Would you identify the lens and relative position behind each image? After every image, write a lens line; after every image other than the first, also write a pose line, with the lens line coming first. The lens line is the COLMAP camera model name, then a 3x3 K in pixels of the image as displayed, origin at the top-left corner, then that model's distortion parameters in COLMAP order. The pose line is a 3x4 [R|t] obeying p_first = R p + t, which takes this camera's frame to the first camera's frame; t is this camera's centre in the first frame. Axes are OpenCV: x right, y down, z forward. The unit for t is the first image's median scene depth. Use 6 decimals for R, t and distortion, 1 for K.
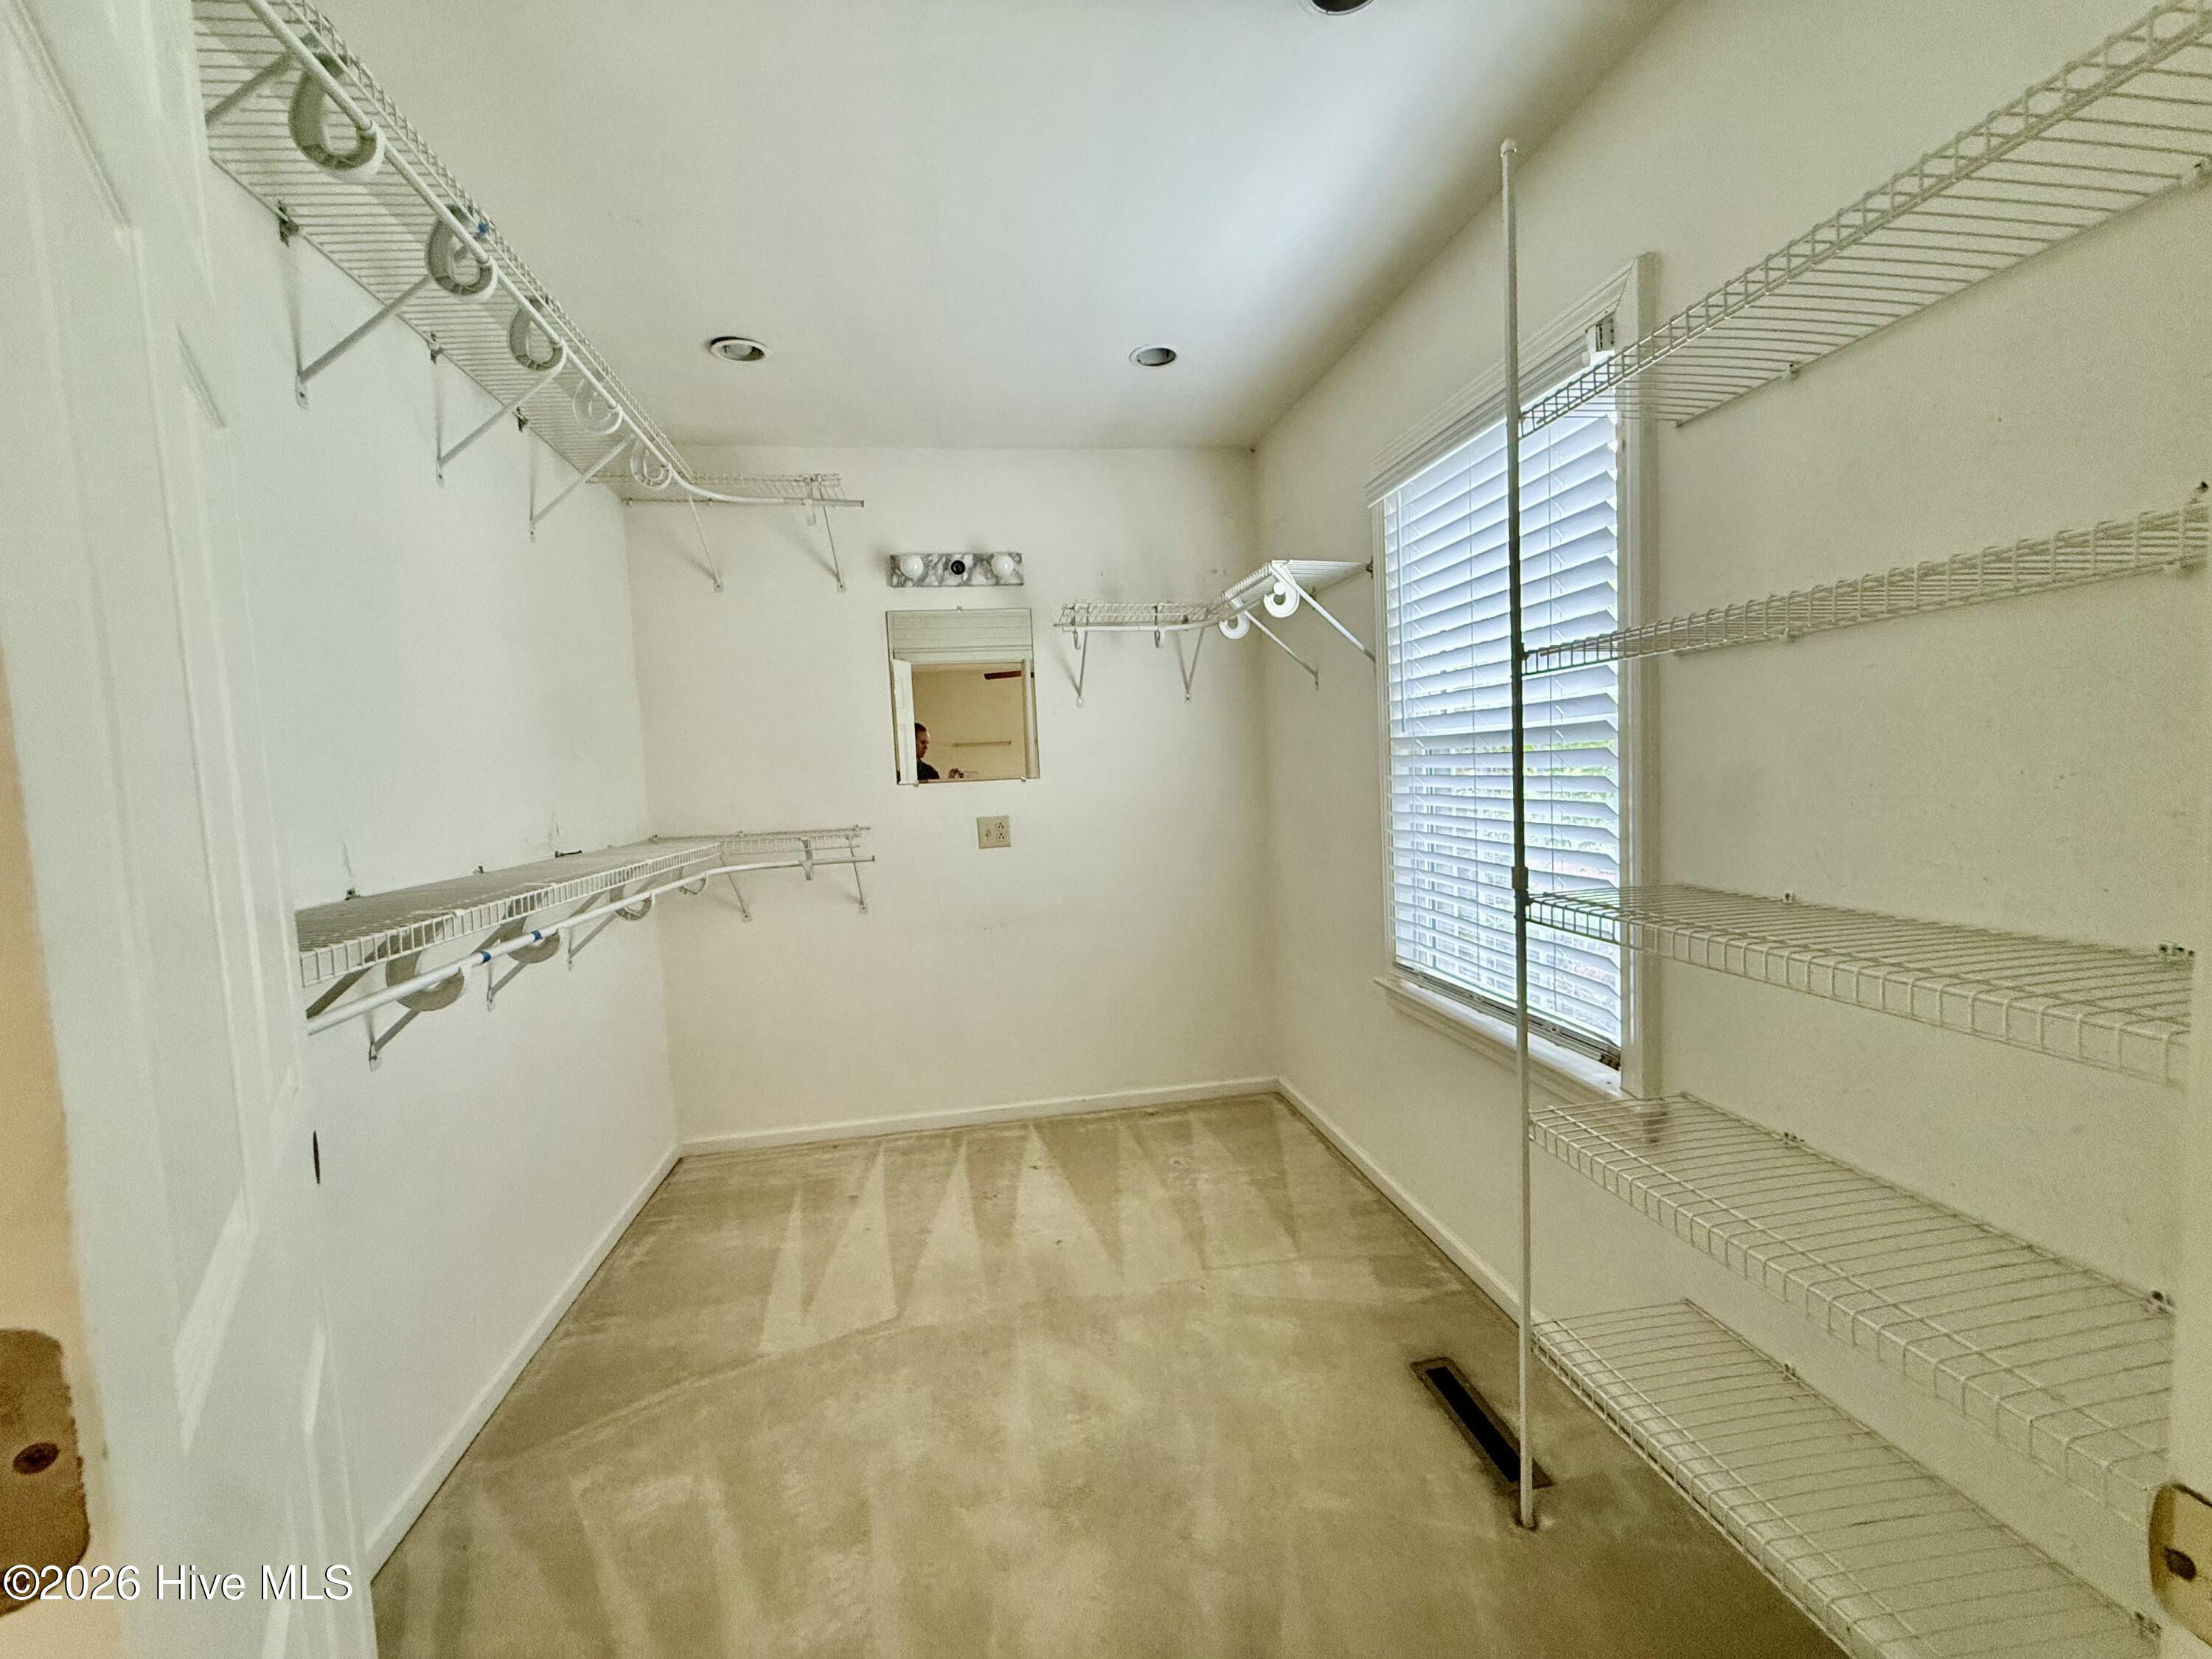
lens RADIAL K [[877.2, 0, 1113.4], [0, 877.2, 827.5], [0, 0, 1]] dist [0.000632, -0.001068]
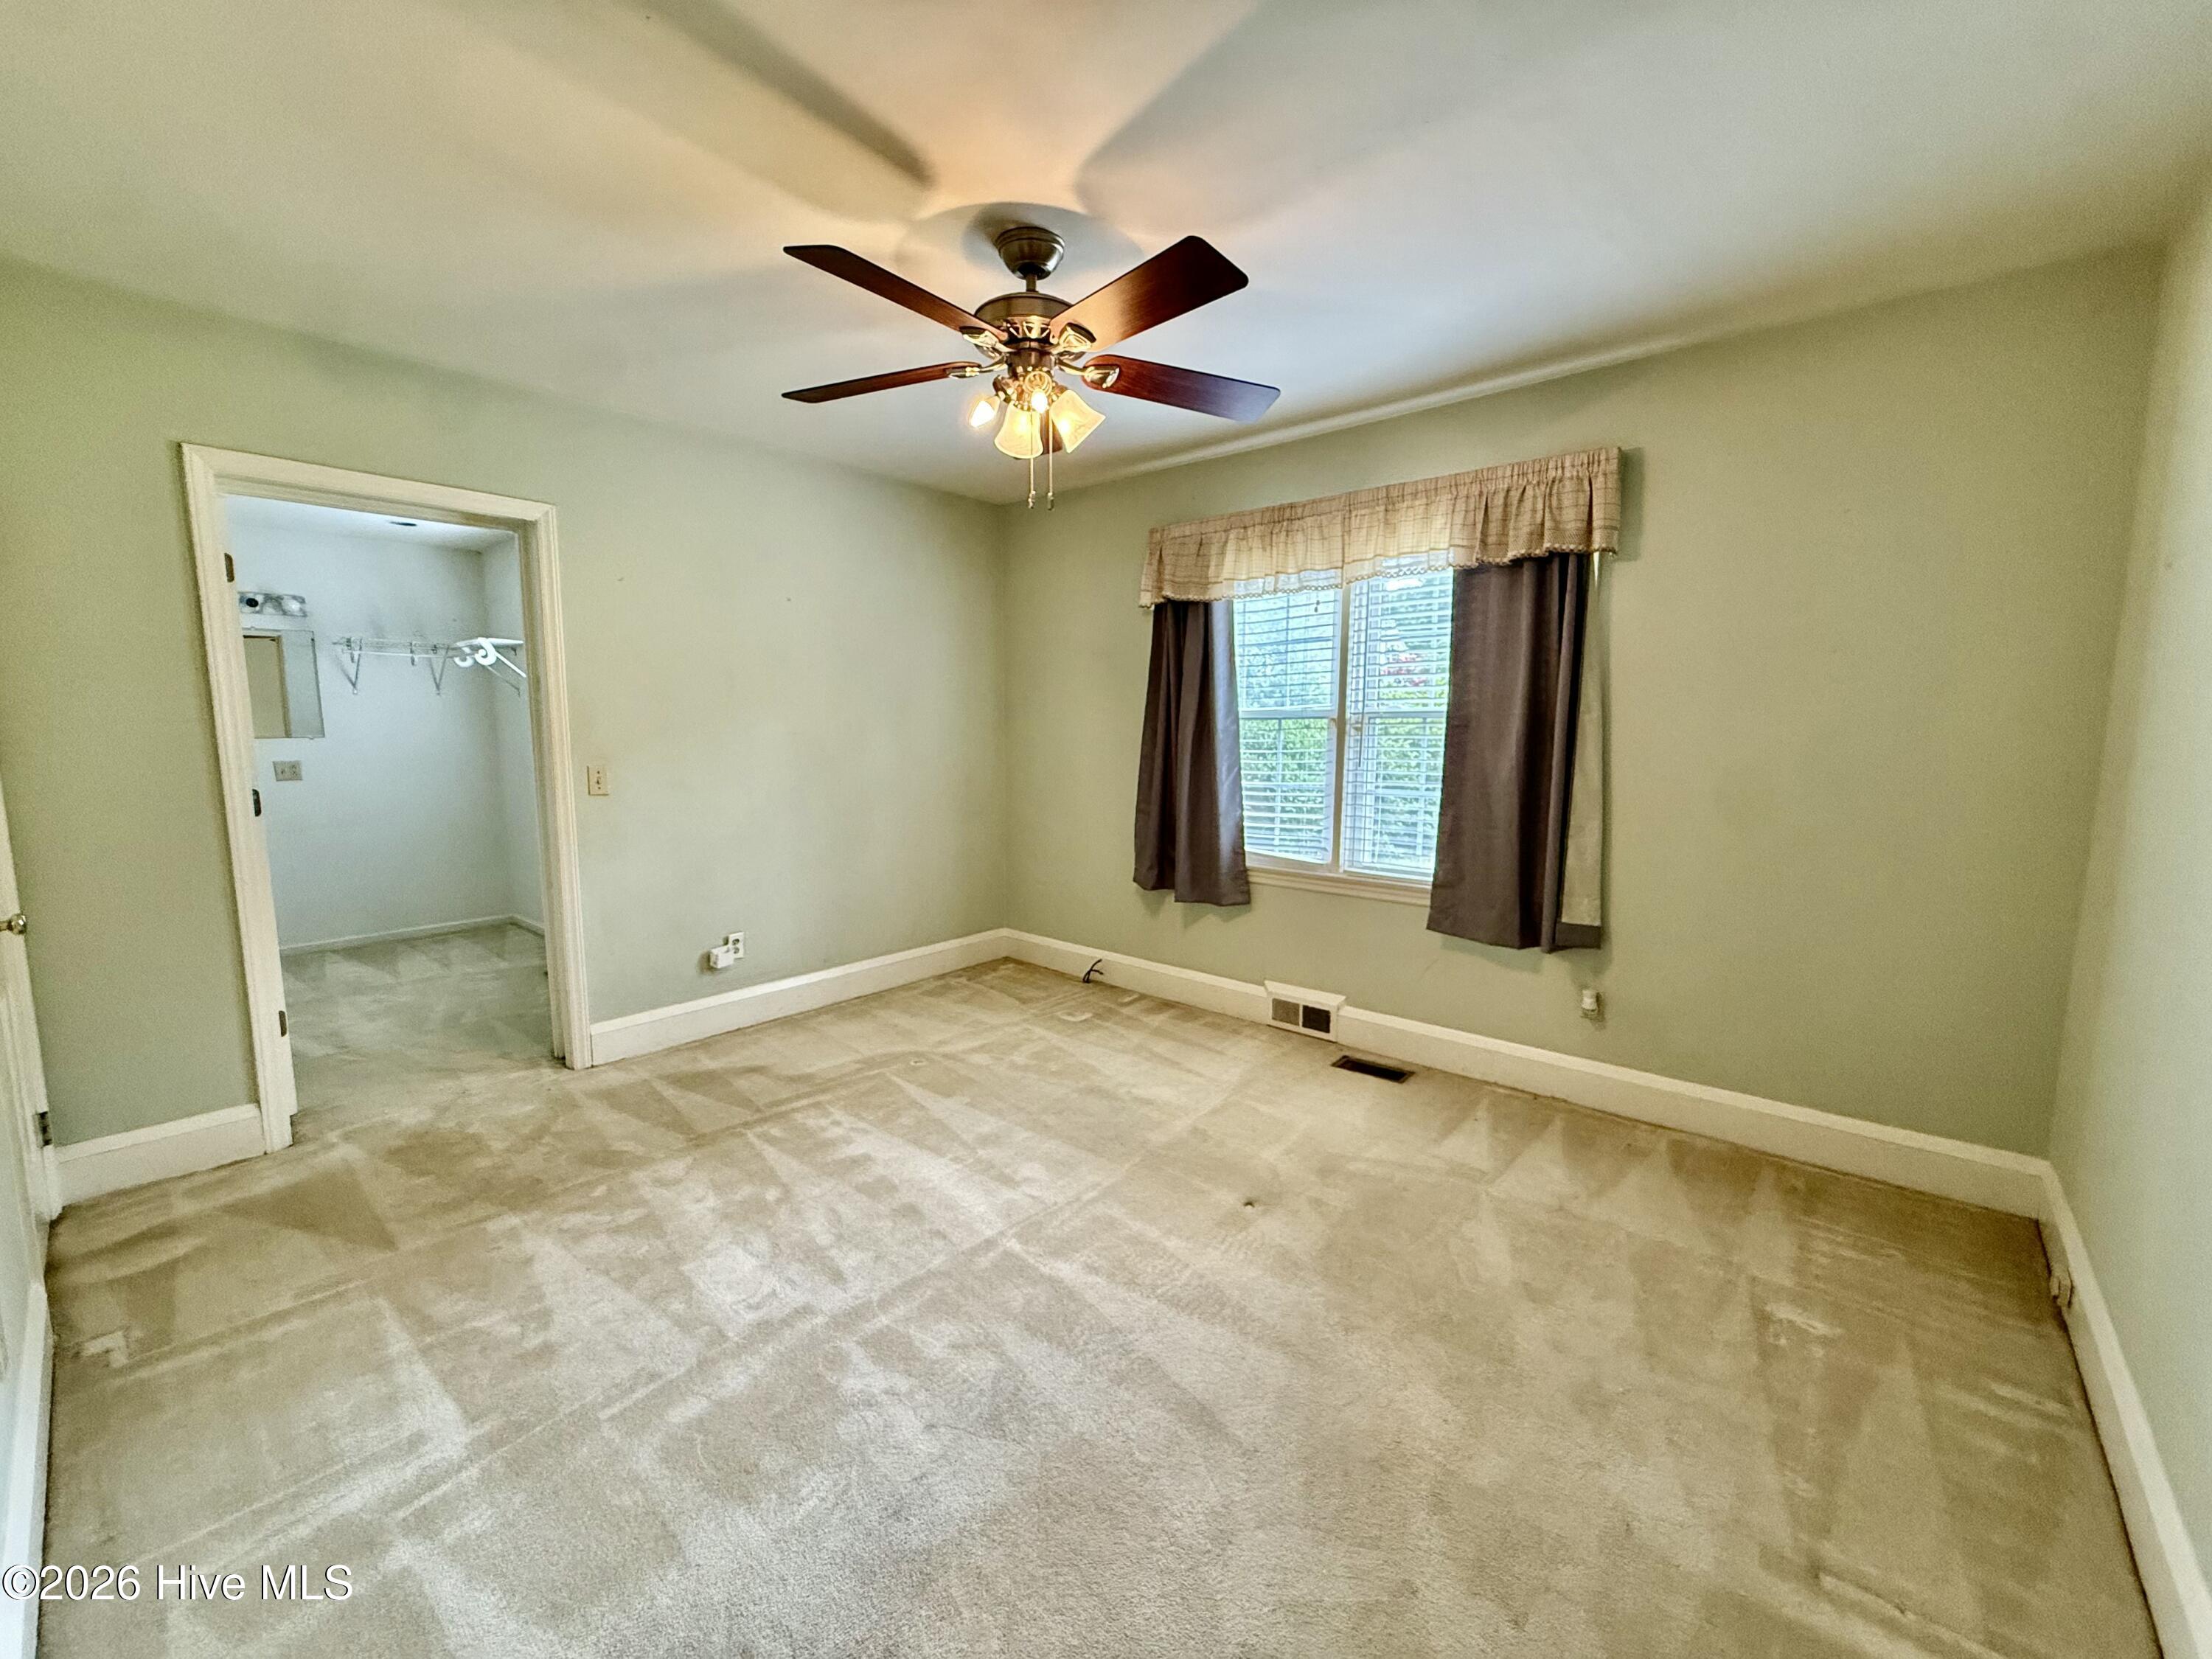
lens RADIAL K [[877.2, 0, 1109.2], [0, 877.2, 832.6], [0, 0, 1]] dist [0.000632, -0.001068]
pose [[0.769278, -0.032369, 0.638093, -0.009501], [0.014067, 0.999332, 0.033734, 0.087725], [-0.638759, -0.016975, 0.769220, -1.216346]]
